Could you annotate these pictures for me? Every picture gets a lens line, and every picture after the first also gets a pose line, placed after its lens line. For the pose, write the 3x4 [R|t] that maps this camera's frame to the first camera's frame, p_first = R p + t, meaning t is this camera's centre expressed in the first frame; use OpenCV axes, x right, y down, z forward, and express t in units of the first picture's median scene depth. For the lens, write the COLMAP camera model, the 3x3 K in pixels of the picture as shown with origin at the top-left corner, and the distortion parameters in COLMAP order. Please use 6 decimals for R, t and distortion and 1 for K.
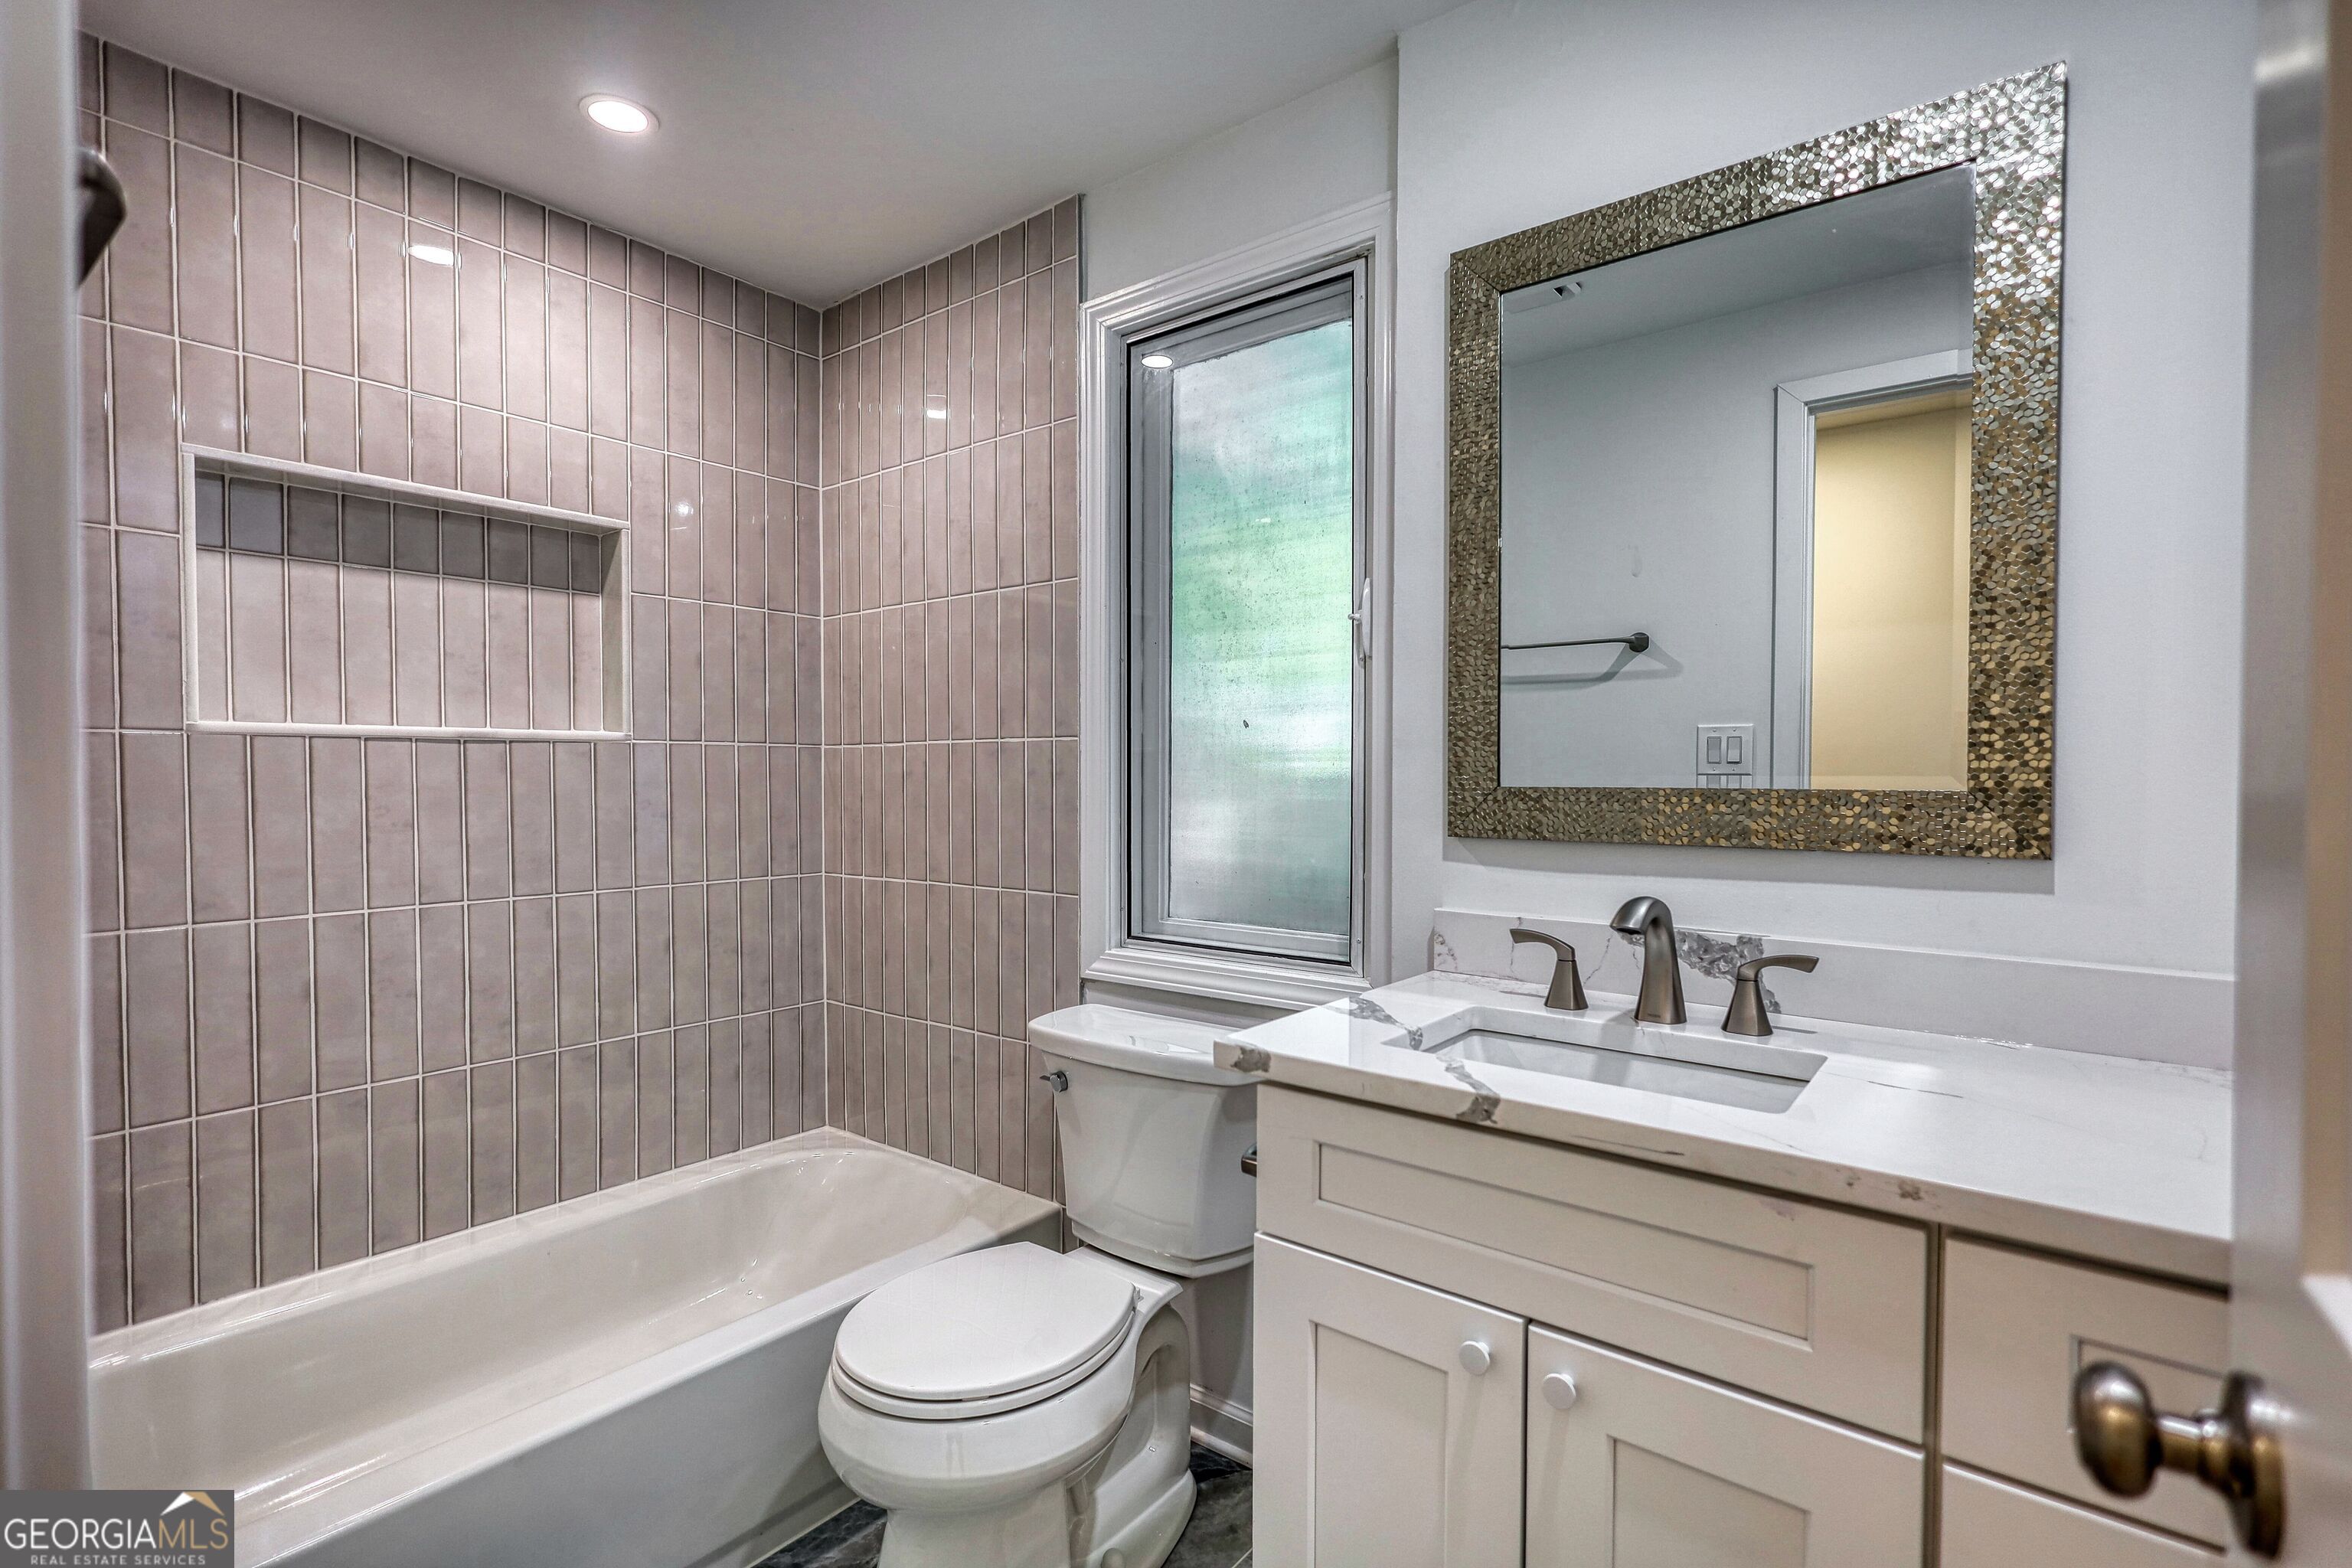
lens RADIAL K [[1065.4, 0, 1176.0], [0, 1065.4, 784.0], [0, 0, 1]] dist [0.002023, 0.000329]
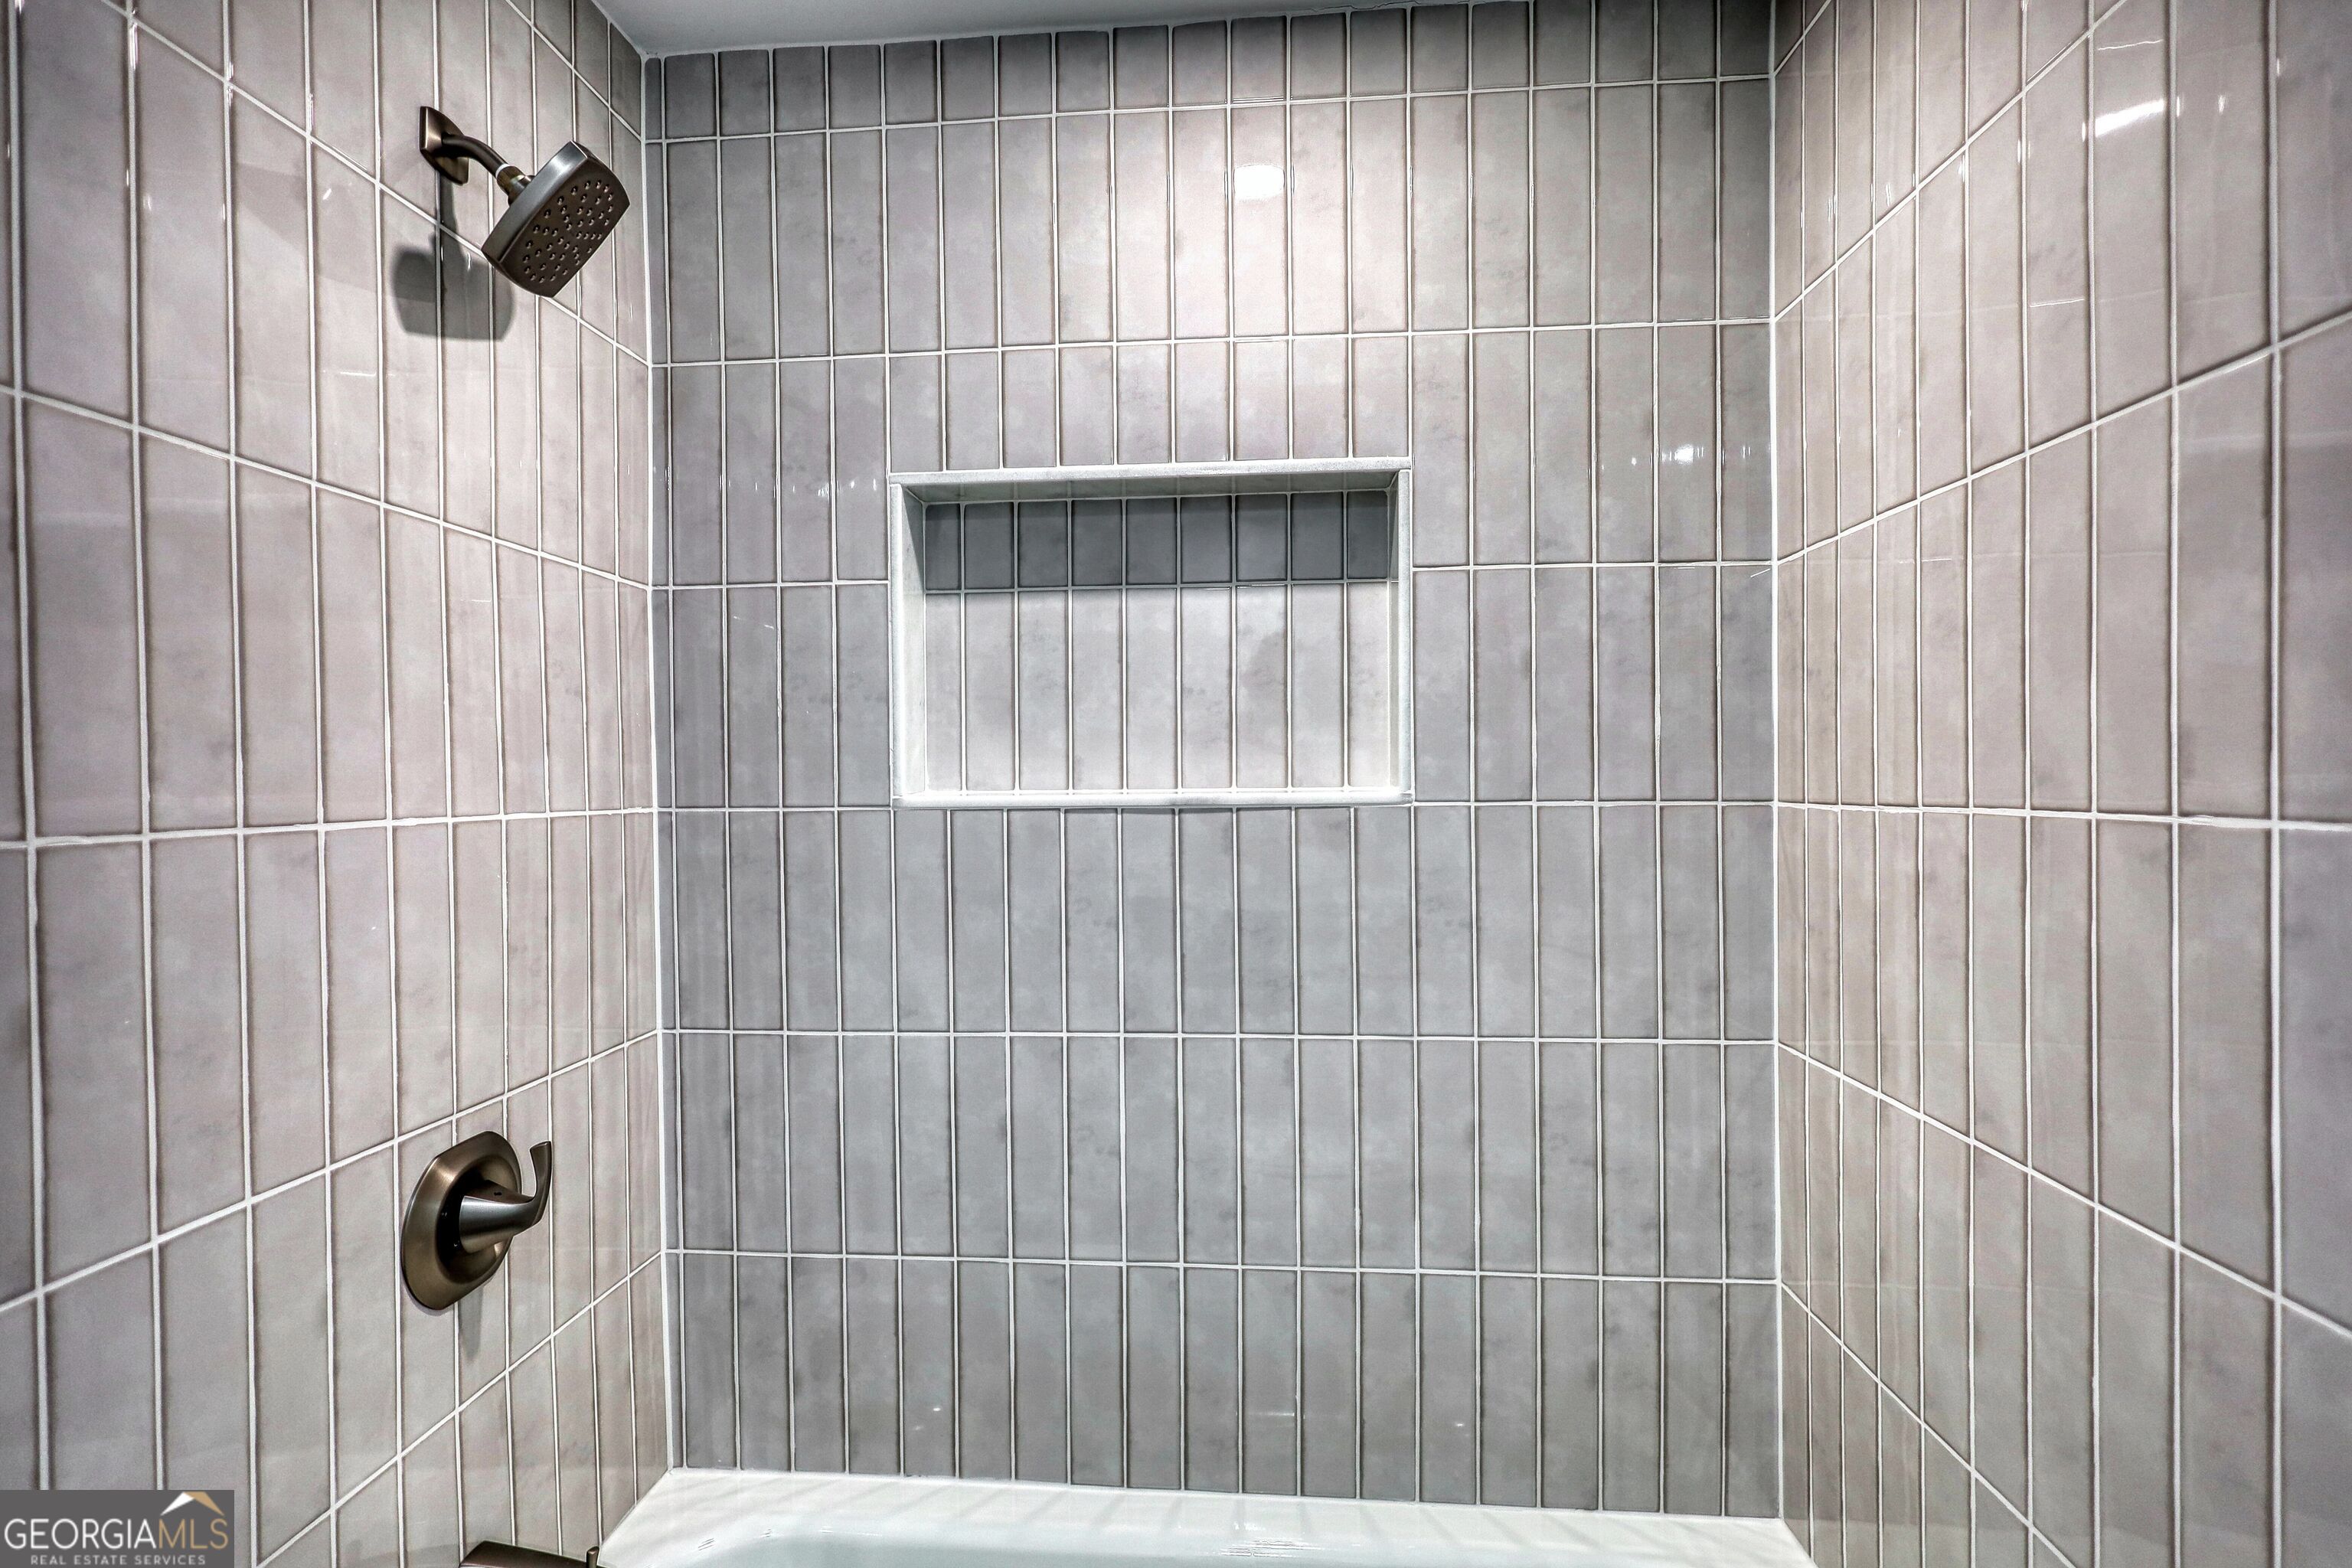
lens RADIAL K [[1098.2, 0, 1176.0], [0, 1098.2, 784.0], [0, 0, 1]] dist [0.001807, -0.000034]
pose [[0.550150, 0.003701, -0.835058, -0.046454], [-0.002874, 0.999993, 0.002538, -0.055310], [0.835061, 0.001004, 0.550156, 0.545333]]
